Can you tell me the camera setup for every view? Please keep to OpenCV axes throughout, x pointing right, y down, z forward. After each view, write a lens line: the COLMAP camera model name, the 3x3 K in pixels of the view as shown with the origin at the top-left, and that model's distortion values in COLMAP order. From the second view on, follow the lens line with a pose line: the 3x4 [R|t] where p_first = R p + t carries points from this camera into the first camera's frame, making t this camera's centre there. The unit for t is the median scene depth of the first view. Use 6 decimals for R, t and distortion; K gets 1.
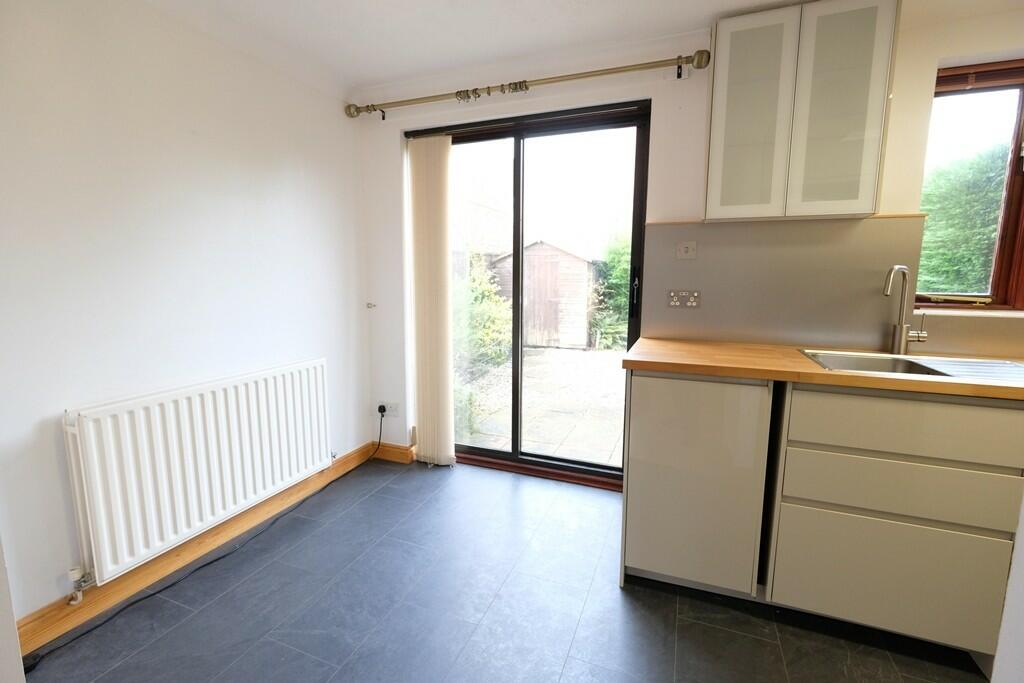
lens RADIAL K [[444.0, 0, 514.0], [0, 444.0, 336.9], [0, 0, 1]] dist [0.000068, -0.000471]
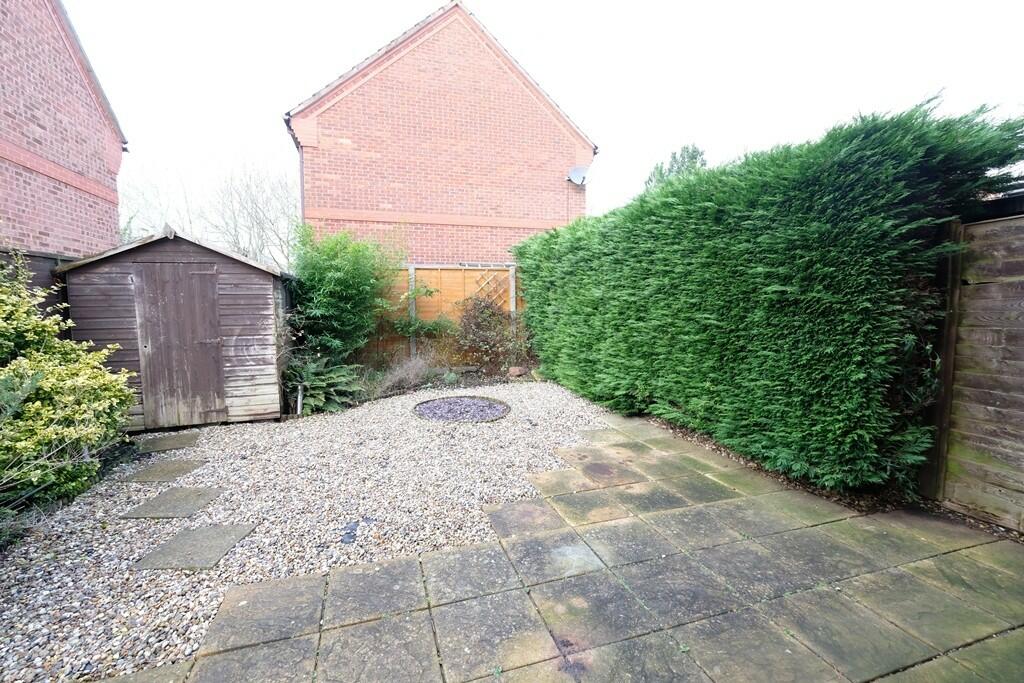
lens RADIAL K [[444.0, 0, 514.0], [0, 444.0, 336.9], [0, 0, 1]] dist [0.000068, -0.000471]
pose [[0.773175, -0.052437, 0.632022, 0.030649], [0.093748, 0.995078, -0.032126, -0.034452], [-0.627226, 0.084090, 0.774285, 0.317444]]
